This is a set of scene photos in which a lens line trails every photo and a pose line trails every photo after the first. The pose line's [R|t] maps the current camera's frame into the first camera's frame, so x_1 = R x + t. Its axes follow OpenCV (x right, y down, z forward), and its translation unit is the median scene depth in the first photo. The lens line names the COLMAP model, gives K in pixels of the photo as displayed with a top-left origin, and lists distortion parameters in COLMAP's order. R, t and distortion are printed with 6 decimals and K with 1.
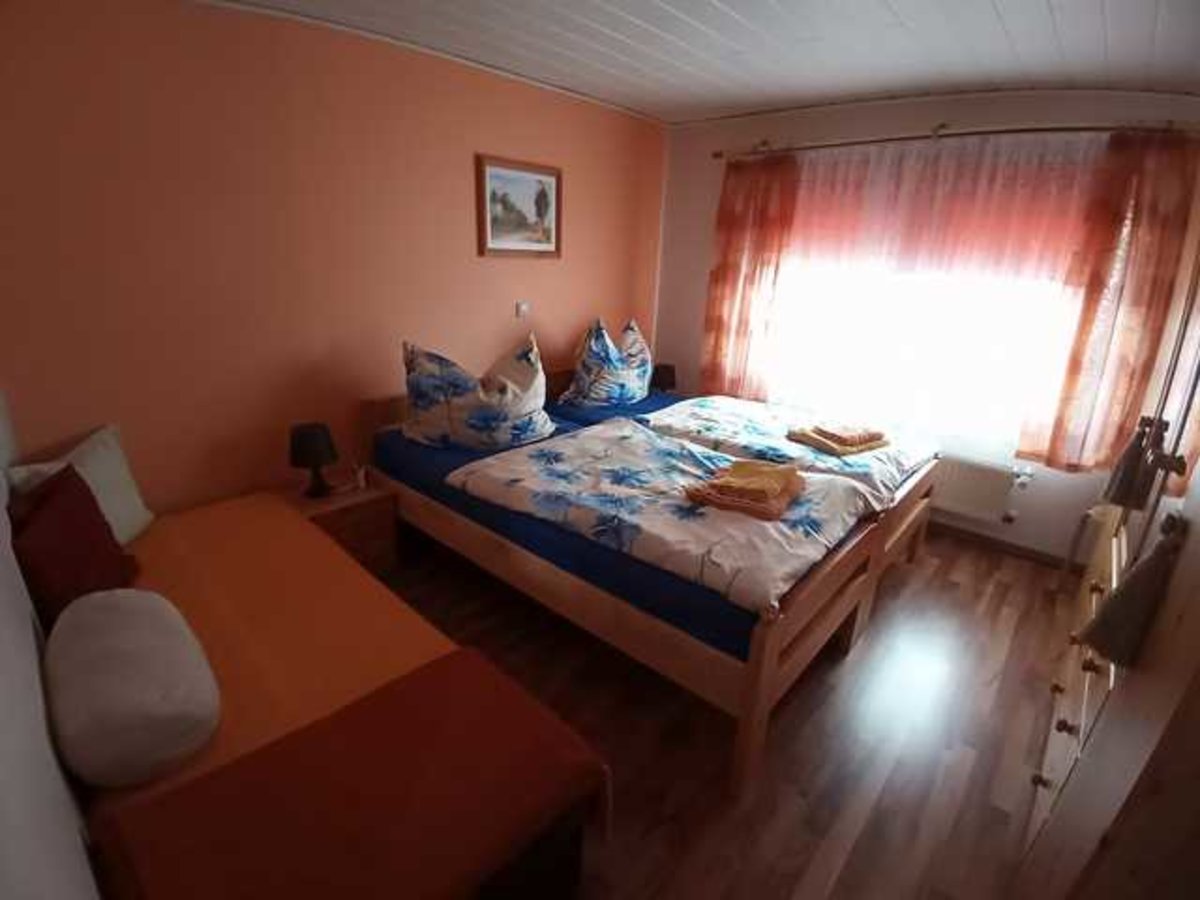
lens RADIAL K [[562.4, 0, 594.7], [0, 562.4, 454.8], [0, 0, 1]] dist [0.000159, -0.036117]
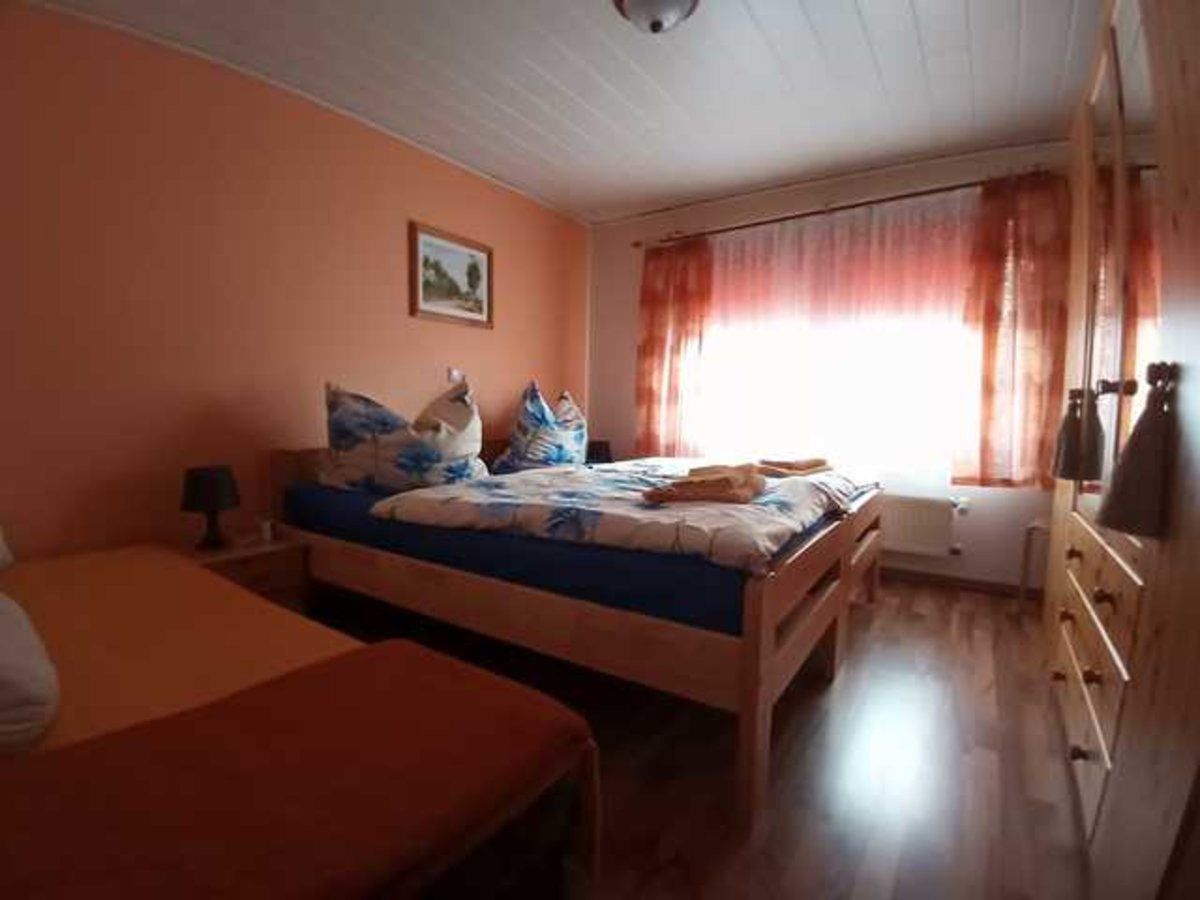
lens RADIAL K [[562.4, 0, 594.7], [0, 562.4, 454.8], [0, 0, 1]] dist [0.000159, -0.036117]
pose [[0.990235, -0.030364, 0.136063, -0.029812], [0.062899, 0.968317, -0.241675, 0.160018], [-0.124414, 0.247873, 0.960771, 0.079357]]
